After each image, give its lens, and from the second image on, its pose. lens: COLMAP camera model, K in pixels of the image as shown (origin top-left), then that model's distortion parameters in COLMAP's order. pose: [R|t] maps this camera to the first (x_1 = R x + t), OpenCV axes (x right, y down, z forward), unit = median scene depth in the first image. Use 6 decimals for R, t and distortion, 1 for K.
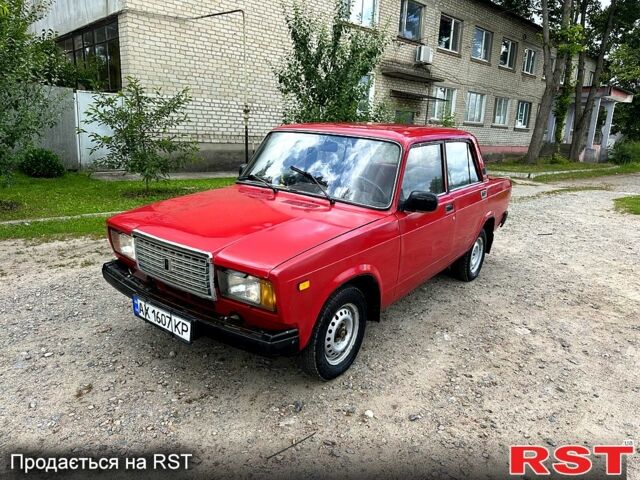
lens RADIAL K [[458.0, 0, 317.3], [0, 458.0, 237.8], [0, 0, 1]] dist [0.034615, -0.041410]
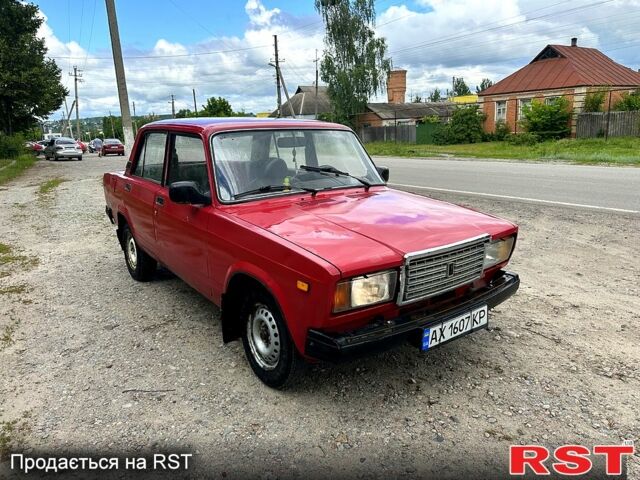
lens RADIAL K [[456.2, 0, 323.8], [0, 456.2, 242.8], [0, 0, 1]] dist [0.048297, -0.074922]
pose [[0.267473, -0.297366, 0.916532, -1.179215], [0.275635, 0.935053, 0.222936, -0.258463], [-0.923300, 0.192999, 0.332066, 0.883216]]
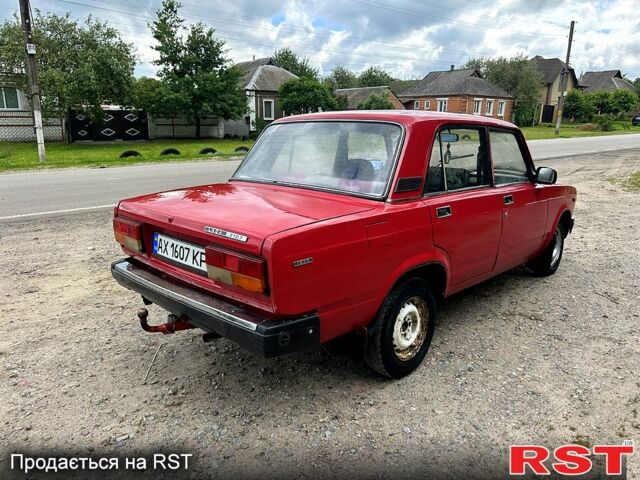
lens RADIAL K [[458.0, 0, 317.3], [0, 458.0, 237.8], [0, 0, 1]] dist [0.034615, -0.041410]
pose [[-0.991690, -0.085800, 0.095863, 0.278835], [-0.031204, 0.883295, 0.467777, -0.681695], [-0.124811, 0.460899, -0.878632, 2.895892]]
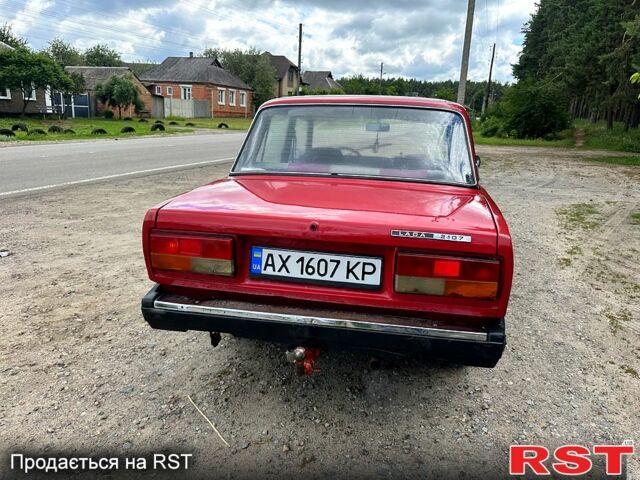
lens RADIAL K [[467.0, 0, 323.6], [0, 467.0, 228.6], [0, 0, 1]] dist [0.007875, -0.005733]
pose [[-0.896452, 0.013238, -0.442944, 0.919232], [-0.187921, 0.893870, 0.407040, -0.579628], [0.401323, 0.448130, -0.798824, 2.712133]]
